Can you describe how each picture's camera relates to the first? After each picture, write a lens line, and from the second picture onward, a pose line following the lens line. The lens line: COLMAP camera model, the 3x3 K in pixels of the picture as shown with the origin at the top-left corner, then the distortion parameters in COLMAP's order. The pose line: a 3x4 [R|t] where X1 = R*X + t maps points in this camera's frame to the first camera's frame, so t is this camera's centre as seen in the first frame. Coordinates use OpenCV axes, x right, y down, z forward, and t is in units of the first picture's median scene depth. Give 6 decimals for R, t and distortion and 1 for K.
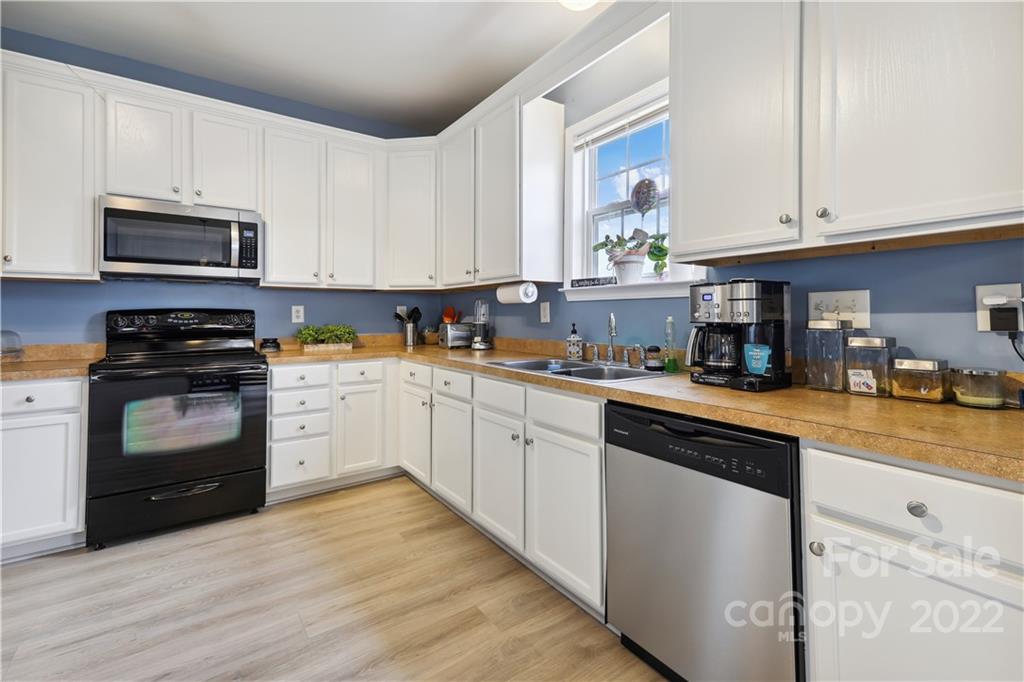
lens RADIAL K [[460.7, 0, 510.5], [0, 460.7, 307.0], [0, 0, 1]] dist [0.026159, 0.000081]
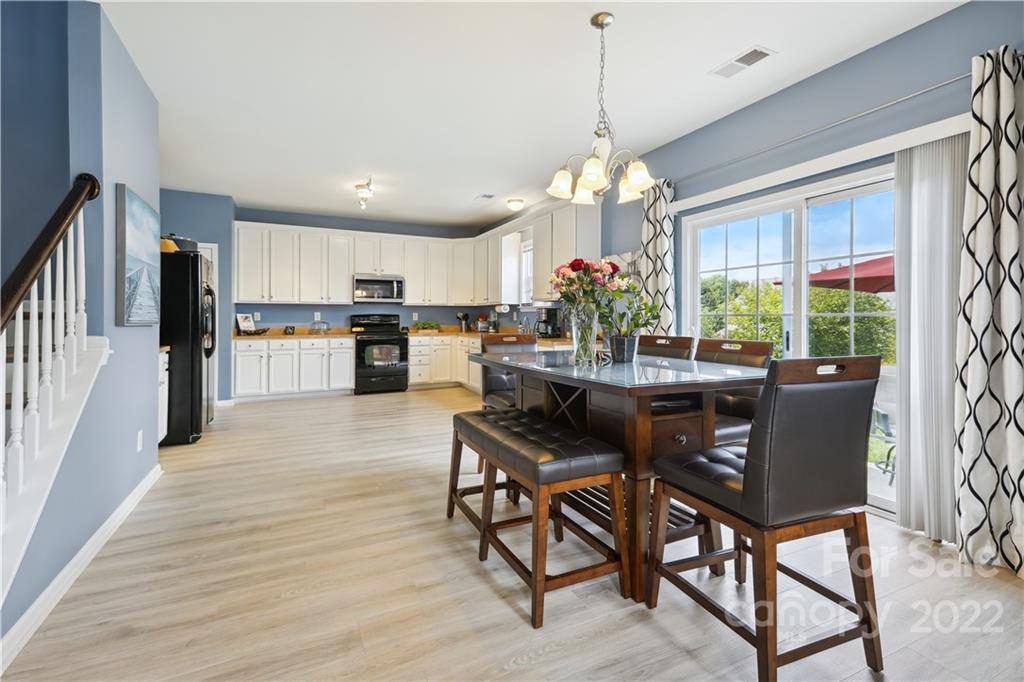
lens RADIAL K [[457.1, 0, 513.2], [0, 457.1, 318.0], [0, 0, 1]] dist [0.000775, -0.000005]
pose [[0.988239, 0.003697, -0.152870, 0.437506], [-0.000627, 0.999797, 0.020126, -0.028297], [0.152913, -0.019793, 0.988041, -1.390573]]
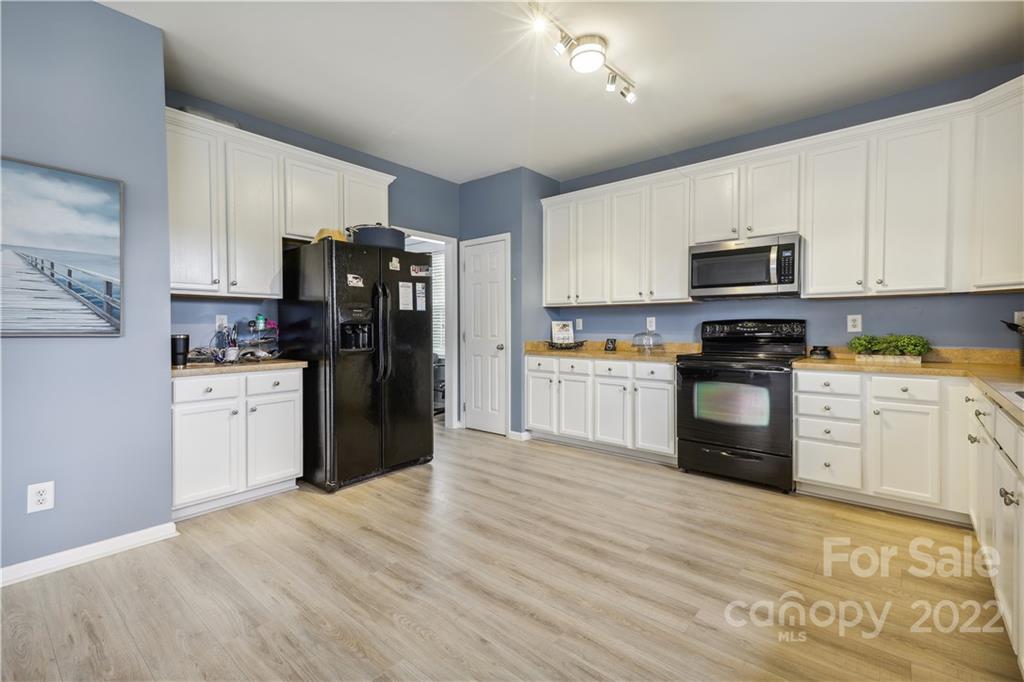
lens RADIAL K [[455.8, 0, 508.5], [0, 455.8, 336.2], [0, 0, 1]] dist [0.026667, -0.004275]
pose [[0.244367, 0.024763, -0.969367, 0.377643], [0.018652, 0.999369, 0.030232, -0.000791], [0.969503, -0.025468, 0.243751, 0.053894]]
